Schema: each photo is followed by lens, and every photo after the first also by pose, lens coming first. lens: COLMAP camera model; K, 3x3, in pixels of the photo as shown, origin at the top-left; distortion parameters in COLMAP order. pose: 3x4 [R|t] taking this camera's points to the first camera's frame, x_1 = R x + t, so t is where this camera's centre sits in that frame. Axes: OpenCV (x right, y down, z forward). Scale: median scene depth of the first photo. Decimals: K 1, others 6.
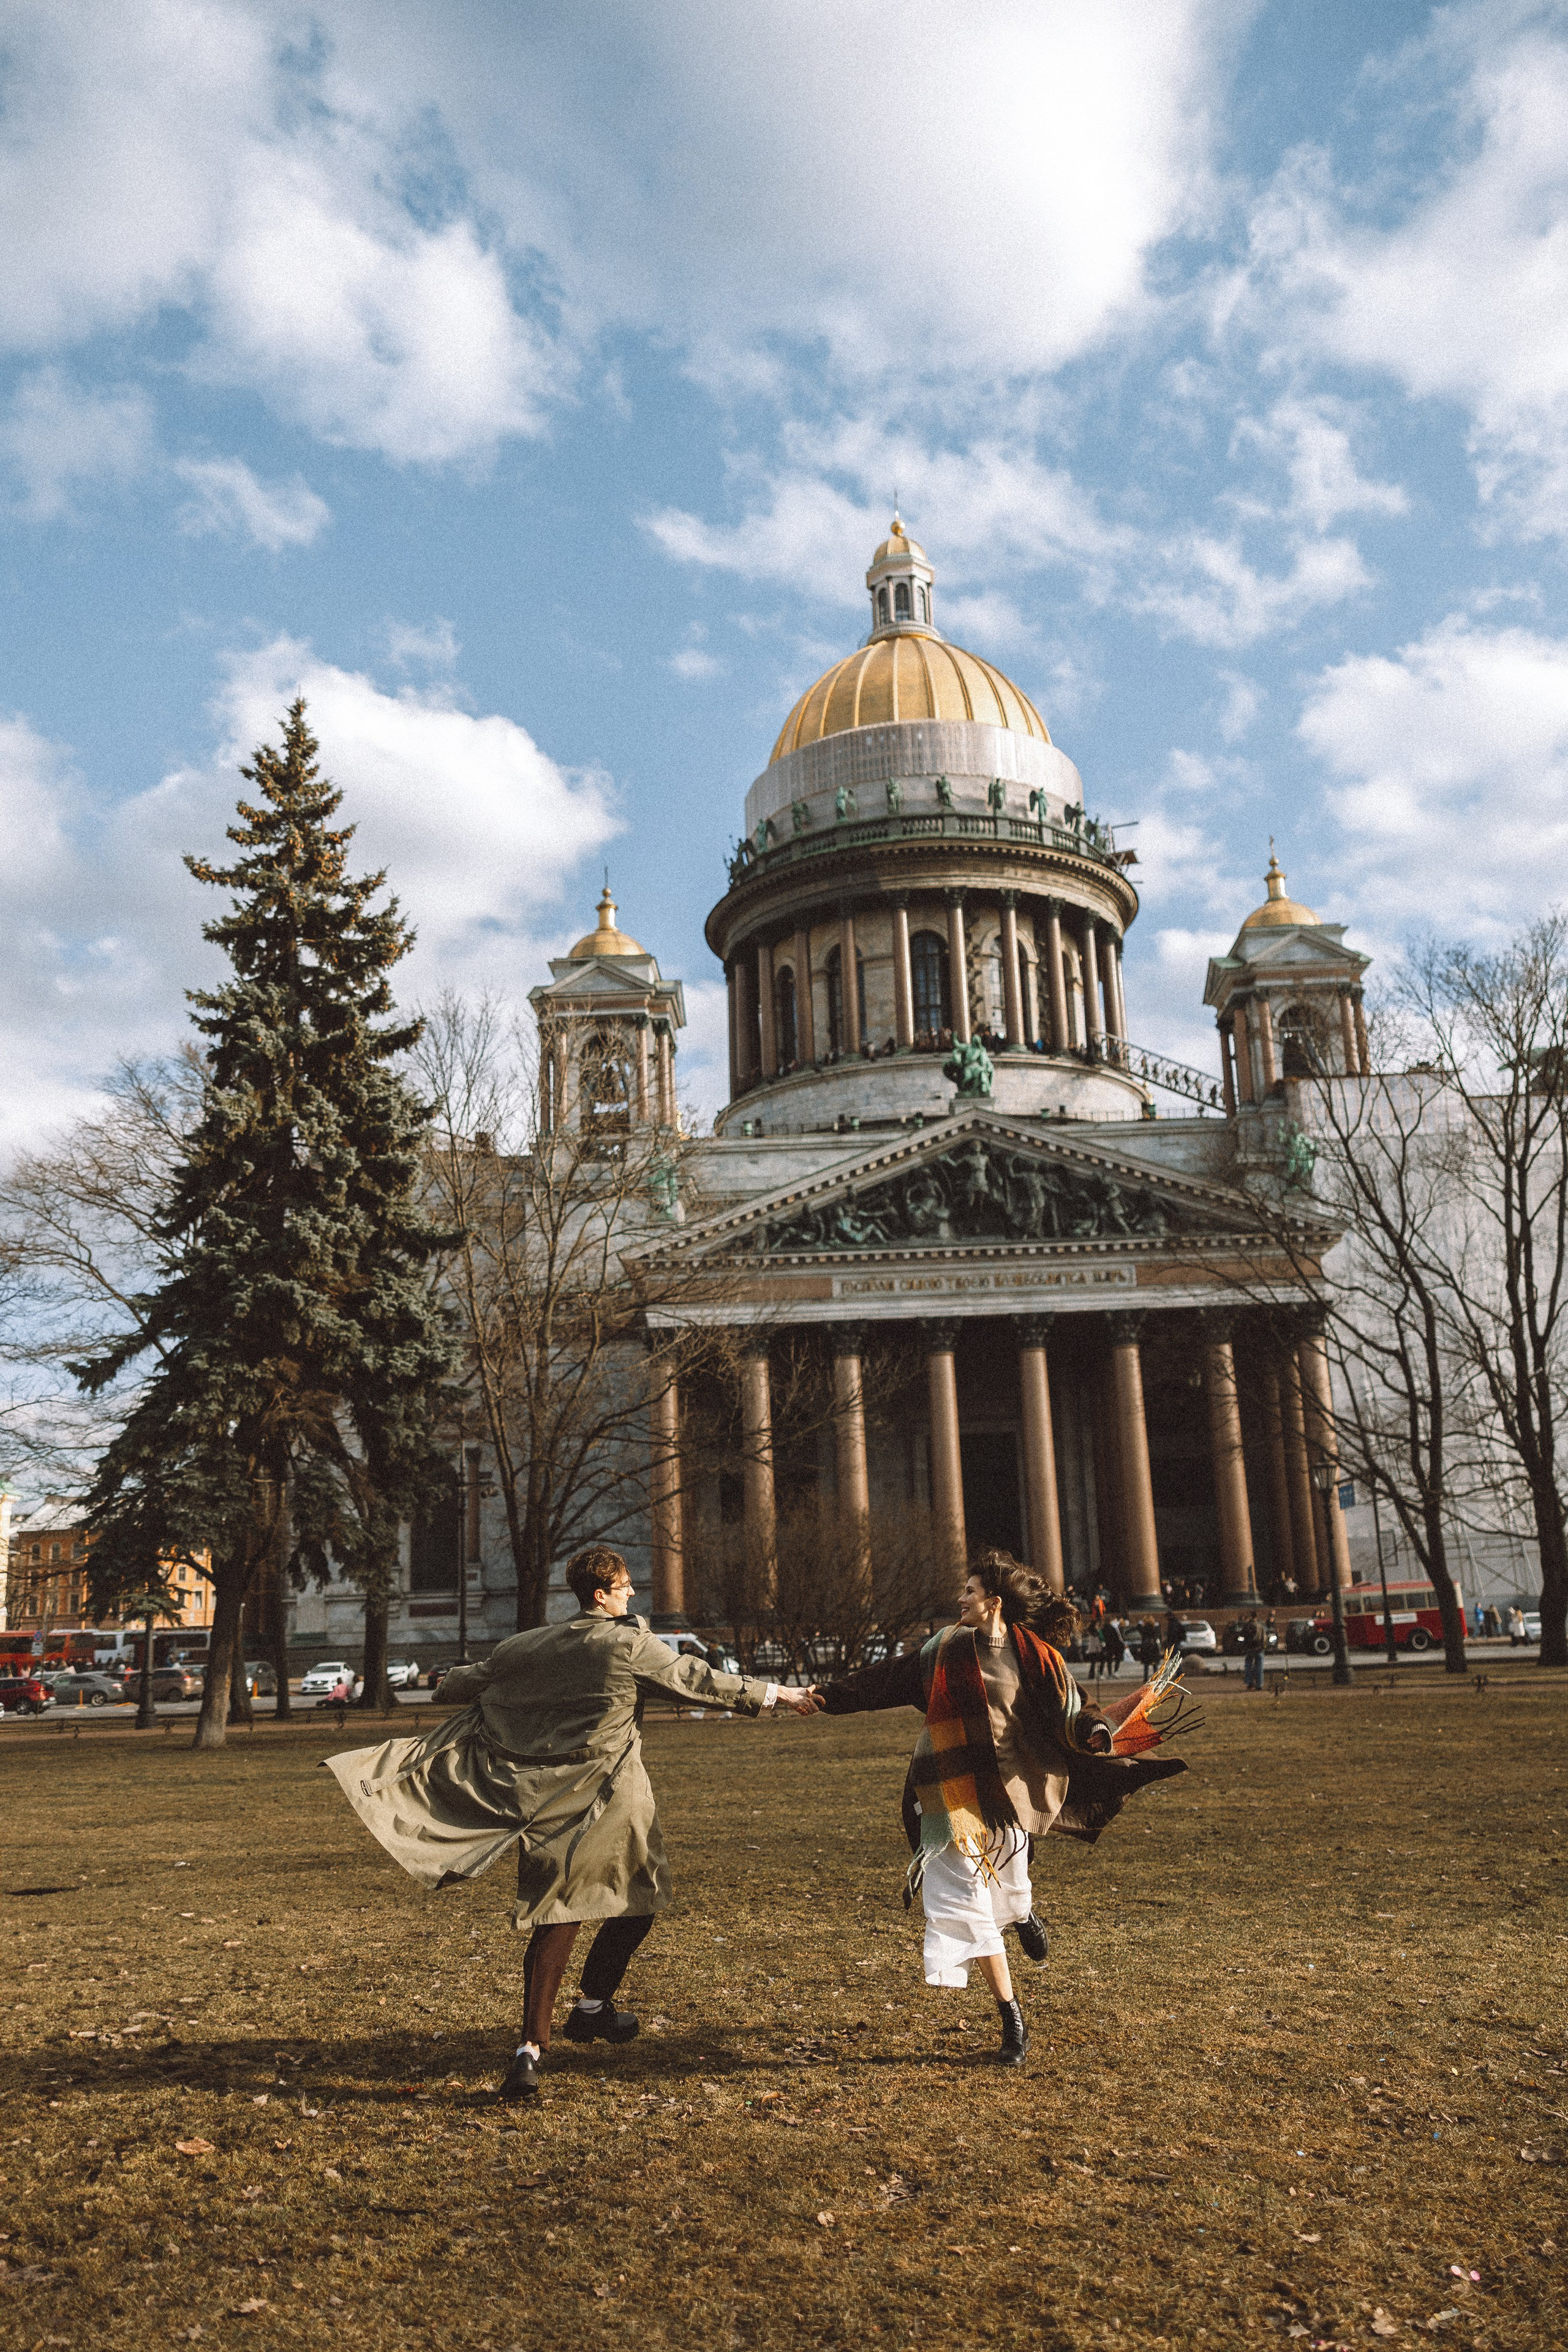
lens RADIAL K [[1978.9, 0, 802.8], [0, 1978.9, 1169.3], [0, 0, 1]] dist [0.029882, -0.000338]
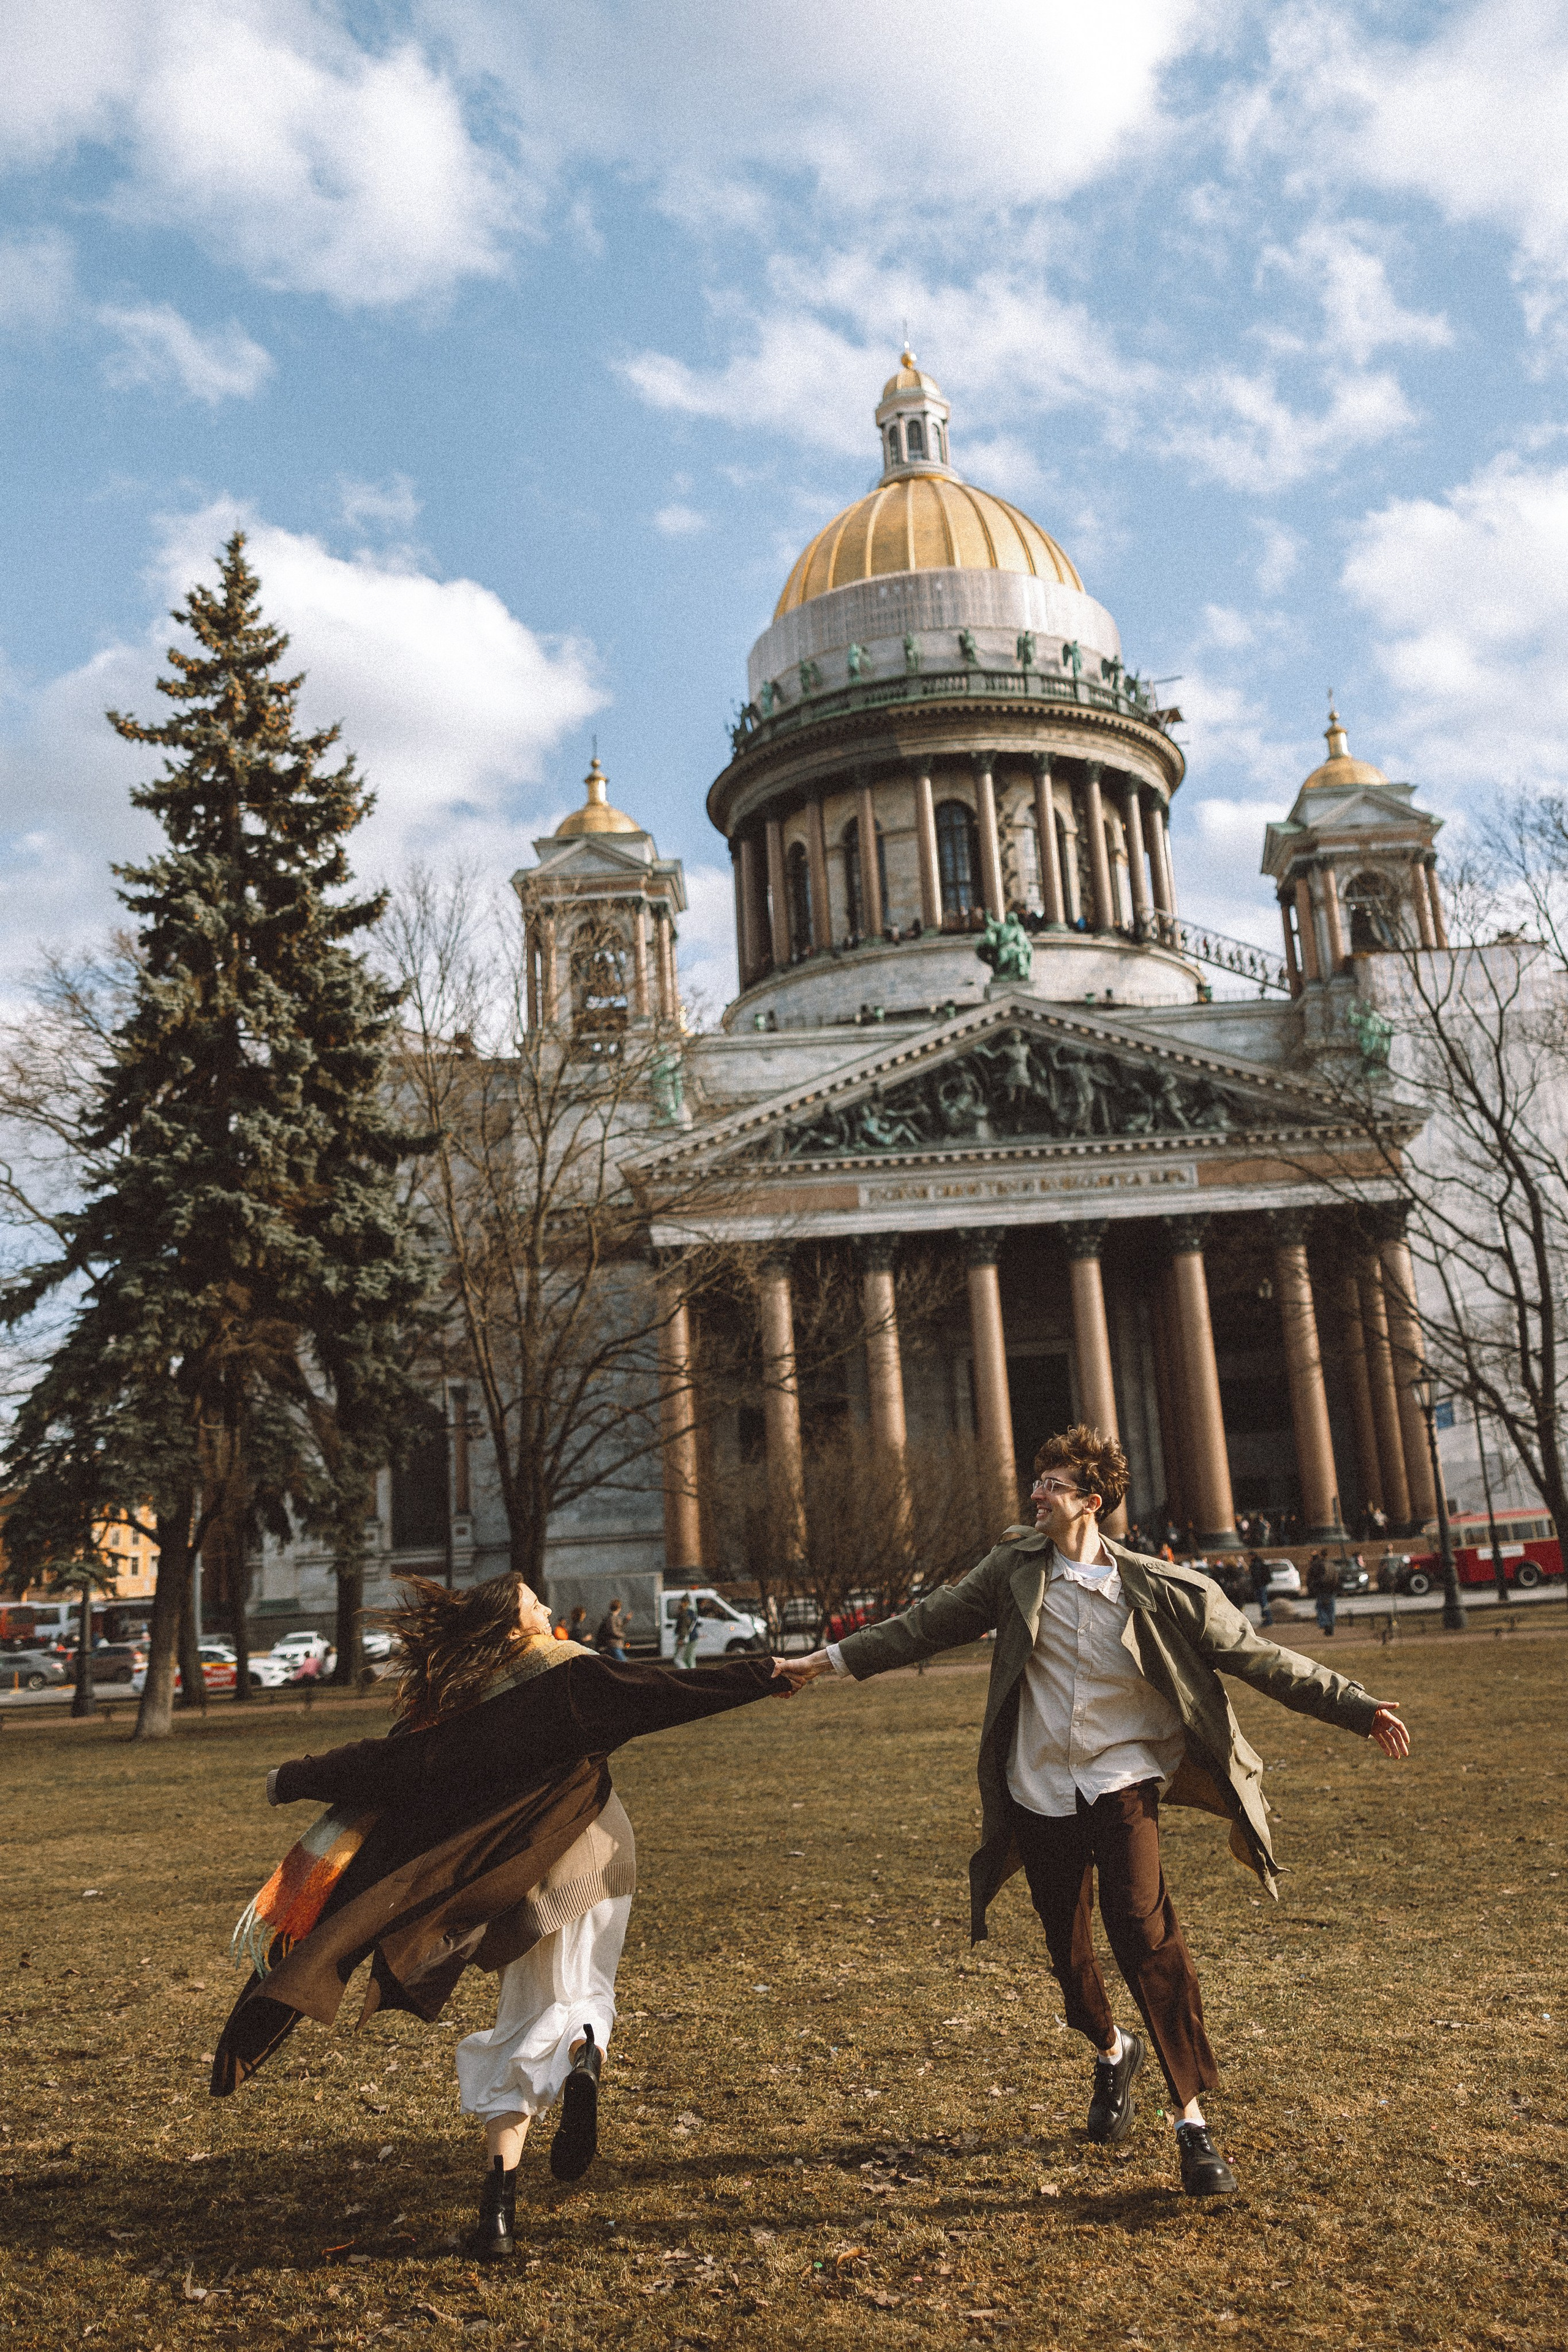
lens RADIAL K [[2112.6, 0, 832.4], [0, 2112.6, 1071.7], [0, 0, 1]] dist [0.028612, 0.011781]
pose [[0.999679, -0.023956, 0.008266, -0.003443], [0.024015, 0.999686, -0.007193, 0.009923], [-0.008091, 0.007389, 0.999940, 0.045932]]
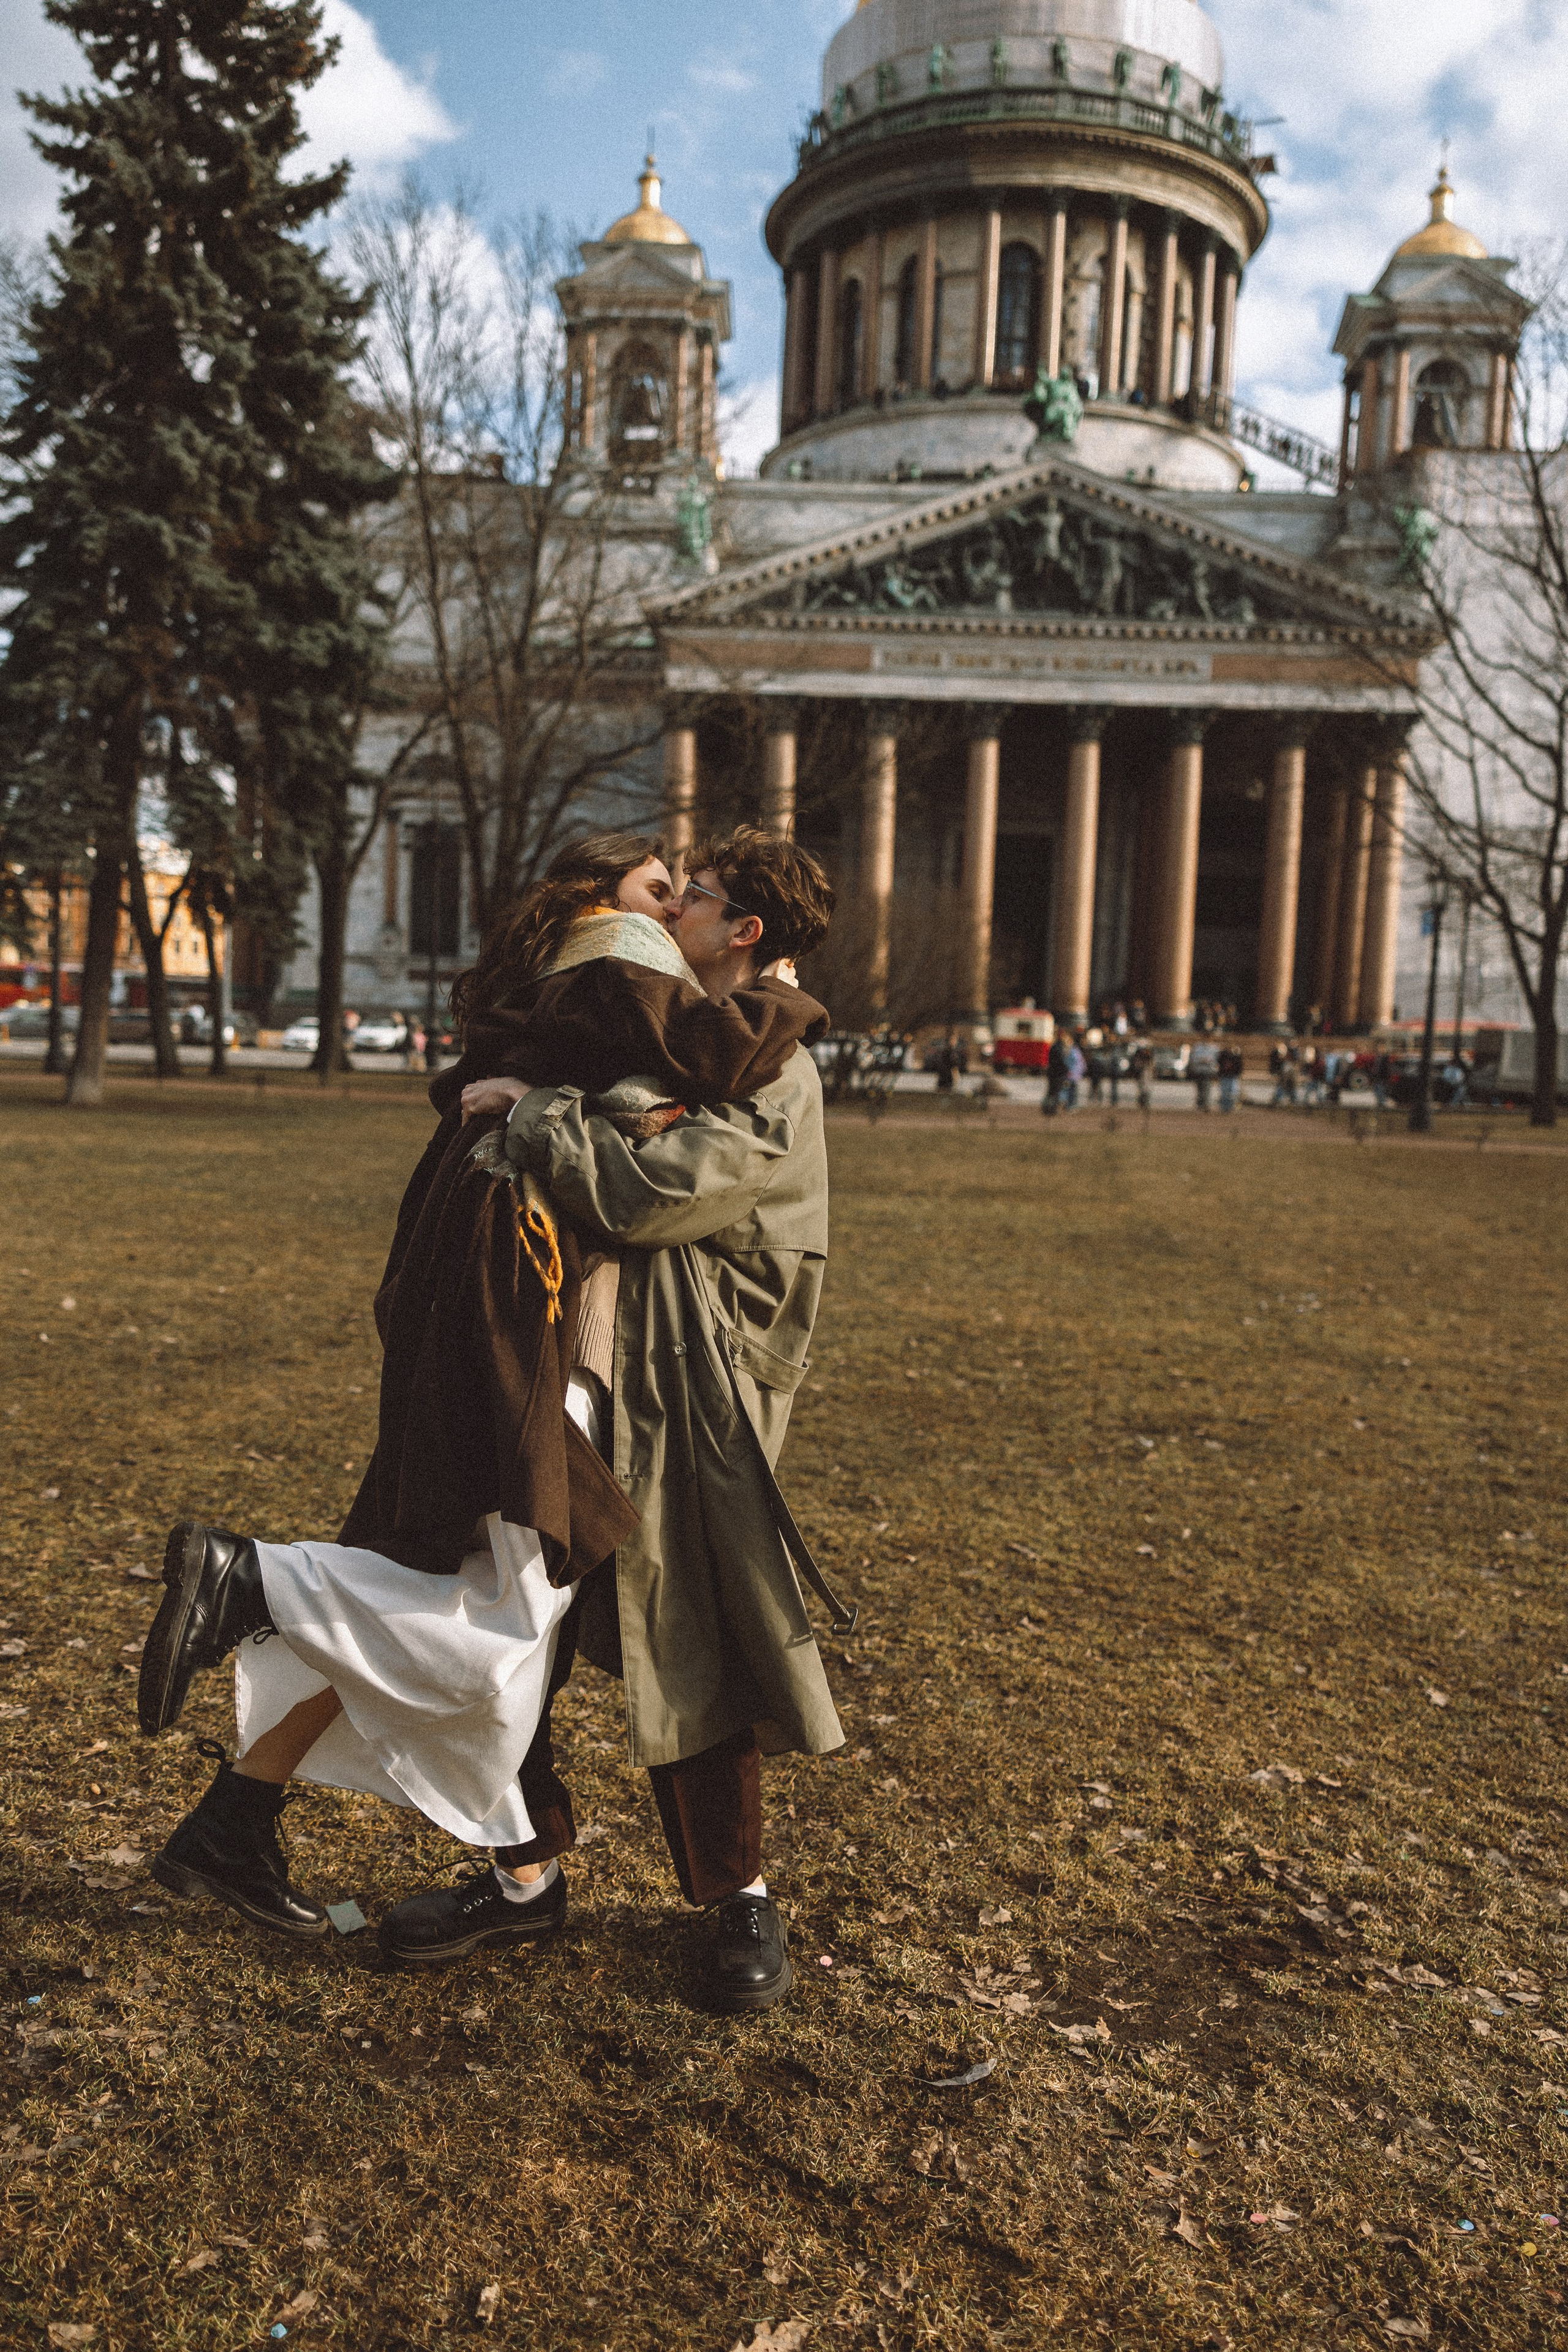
lens RADIAL K [[1598.2, 0, 723.5], [0, 1598.2, 1224.8], [0, 0, 1]] dist [0.012904, -0.001044]
pose [[0.995283, 0.081689, -0.052327, 0.006440], [-0.058541, 0.935853, 0.347495, 0.050805], [0.077356, -0.342793, 0.936221, 0.215133]]
